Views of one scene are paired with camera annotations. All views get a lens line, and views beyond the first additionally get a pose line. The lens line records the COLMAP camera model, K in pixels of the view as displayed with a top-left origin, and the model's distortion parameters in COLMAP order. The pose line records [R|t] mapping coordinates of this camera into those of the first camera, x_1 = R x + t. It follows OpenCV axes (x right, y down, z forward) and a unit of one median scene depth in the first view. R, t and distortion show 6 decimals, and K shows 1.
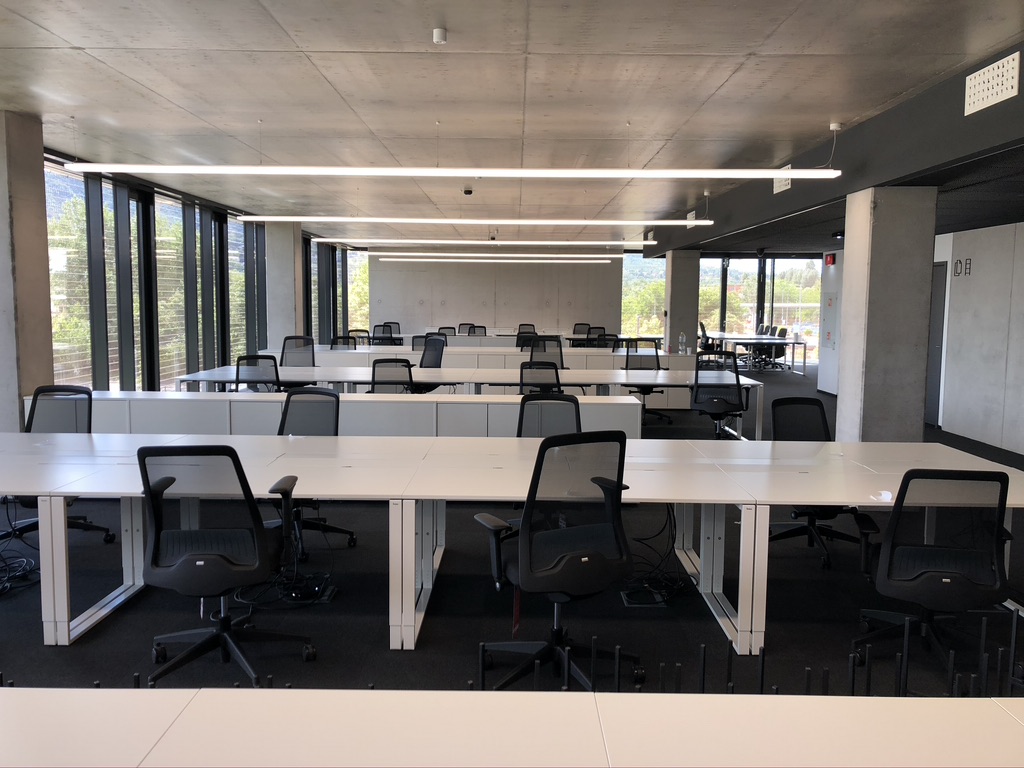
lens RADIAL K [[818.0, 0, 505.8], [0, 818.0, 378.7], [0, 0, 1]] dist [0.023617, 0.008389]
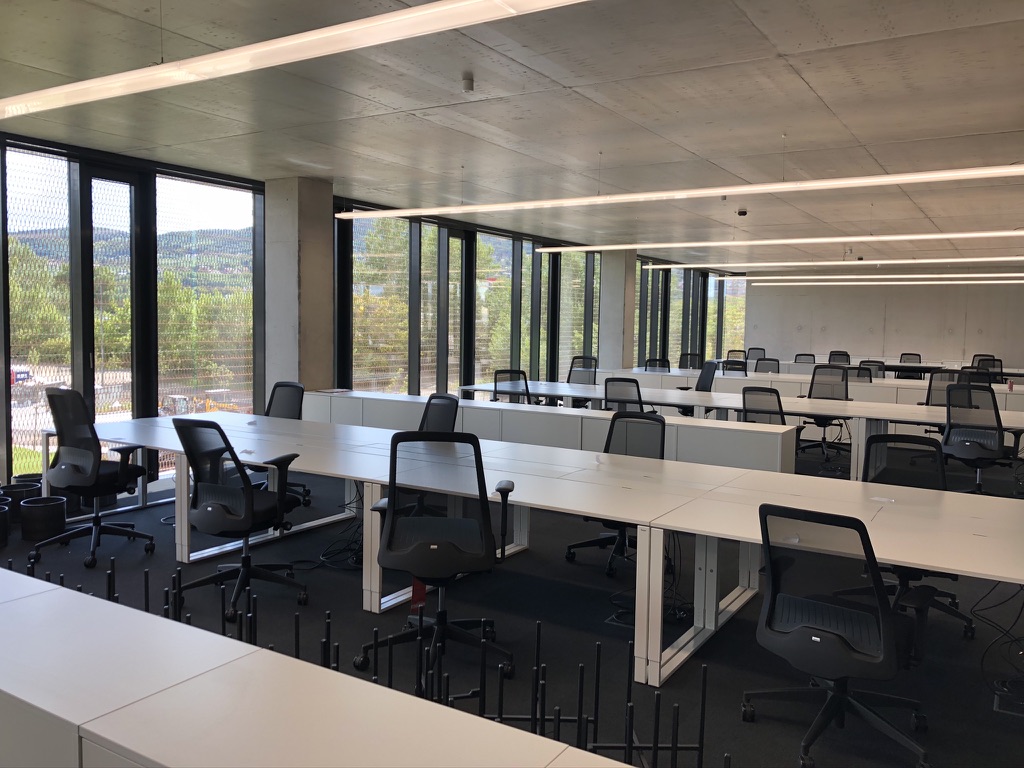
lens RADIAL K [[818.0, 0, 492.2], [0, 818.0, 376.4], [0, 0, 1]] dist [0.023617, 0.008389]
pose [[0.856924, 0.041749, -0.513750, 0.199622], [-0.059968, 0.998021, -0.018923, 0.002290], [0.511943, 0.047024, 0.857731, 0.022936]]
